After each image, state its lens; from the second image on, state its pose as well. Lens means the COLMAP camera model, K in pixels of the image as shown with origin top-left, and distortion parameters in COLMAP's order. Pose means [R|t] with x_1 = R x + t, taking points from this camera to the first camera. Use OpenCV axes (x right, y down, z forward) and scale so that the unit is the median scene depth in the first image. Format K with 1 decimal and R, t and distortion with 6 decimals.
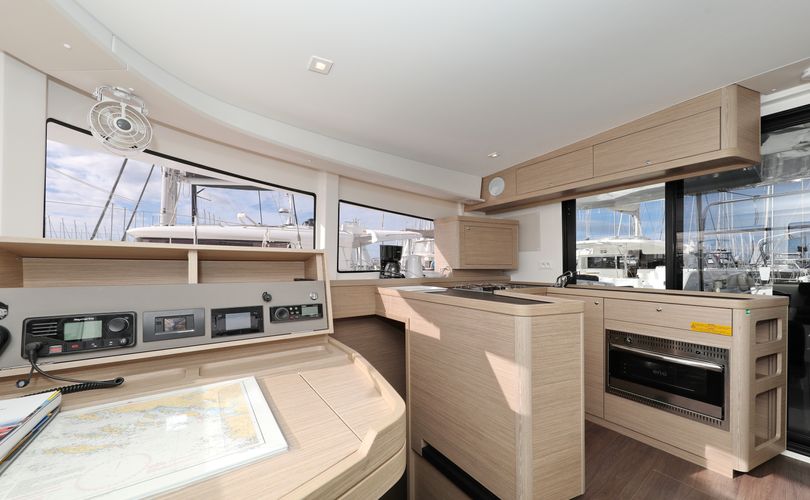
lens RADIAL K [[276.8, 0, 404.4], [0, 276.8, 267.2], [0, 0, 1]] dist [-0.000478, -0.000169]
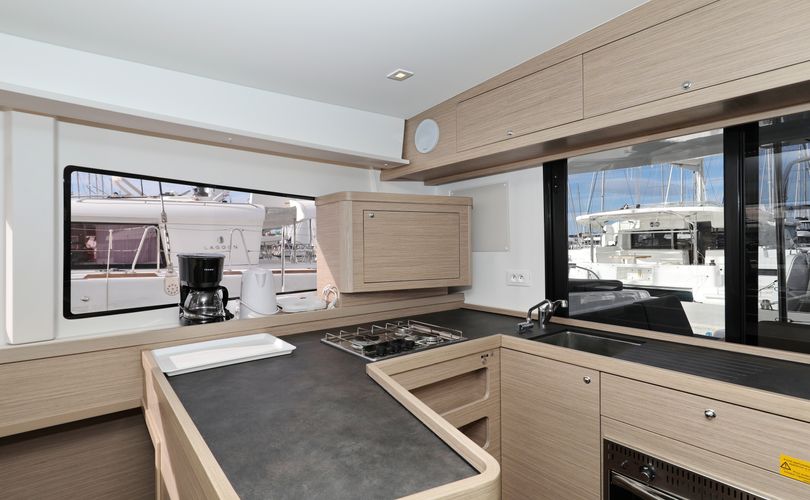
lens RADIAL K [[381.7, 0, 400.5], [0, 381.7, 245.4], [0, 0, 1]] dist [0.001316, -0.000124]
pose [[0.998962, -0.015953, 0.042677, 0.357363], [0.015901, 0.999872, 0.001569, -0.115689], [-0.042697, -0.000888, 0.999088, 0.361796]]
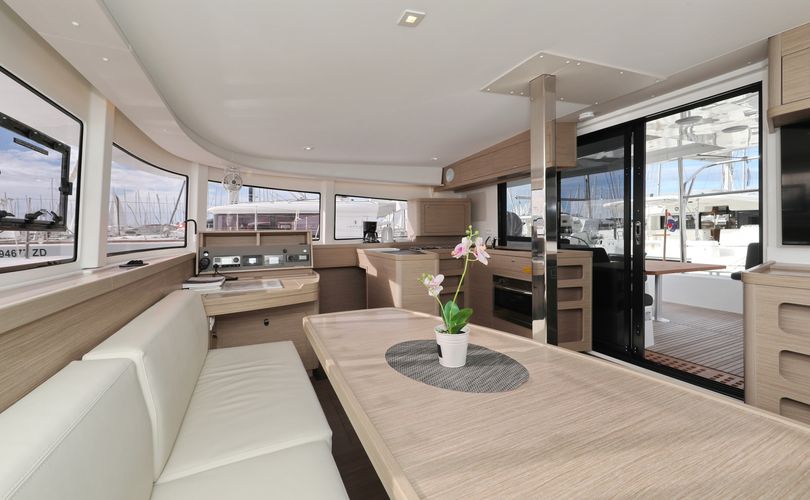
lens RADIAL K [[309.4, 0, 398.8], [0, 309.4, 220.5], [0, 0, 1]] dist [-0.001315, -0.000056]
pose [[0.979078, -0.025654, -0.201864, 0.566505], [0.018707, 0.999168, -0.036246, -0.023648], [0.202626, 0.031711, 0.978743, -0.800156]]
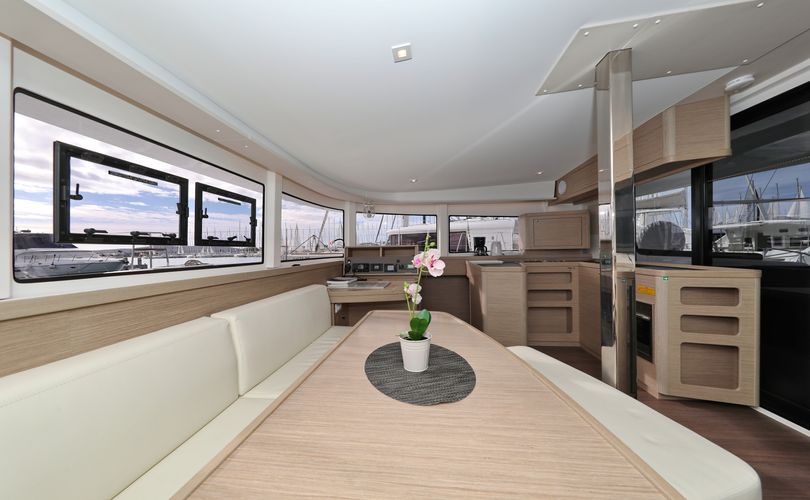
lens RADIAL K [[253.4, 0, 410.6], [0, 253.4, 241.5], [0, 0, 1]] dist [-0.000518, -0.000028]
pose [[0.745433, -0.039299, -0.665421, 0.864110], [0.023595, 0.999191, -0.032579, -0.011192], [0.666163, 0.008585, 0.745757, -0.600014]]
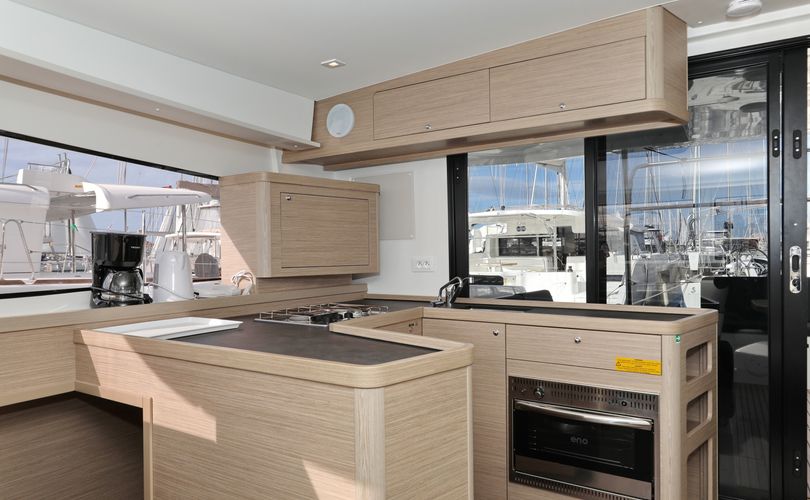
lens RADIAL K [[515.1, 0, 386.8], [0, 515.1, 254.8], [0, 0, 1]] dist [-0.000274, 0.001388]
pose [[0.928663, -0.015262, 0.370611, 0.063045], [0.014806, 0.999882, 0.004076, -0.049779], [-0.370629, 0.001702, 0.928779, 0.049046]]
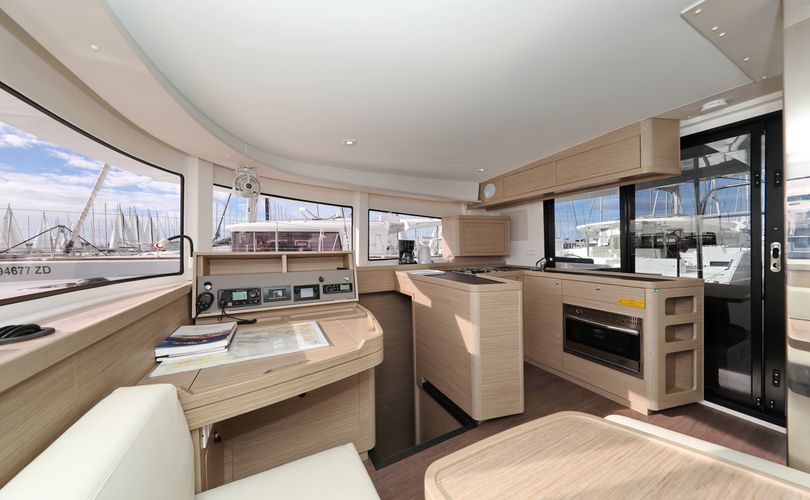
lens RADIAL K [[250.4, 0, 402.6], [0, 250.4, 243.6], [0, 0, 1]] dist [0.001571, 0.000071]
pose [[0.988541, -0.016824, -0.150015, 0.150205], [0.014286, 0.999736, -0.017975, -0.049228], [0.150278, 0.015626, 0.988520, -0.293325]]
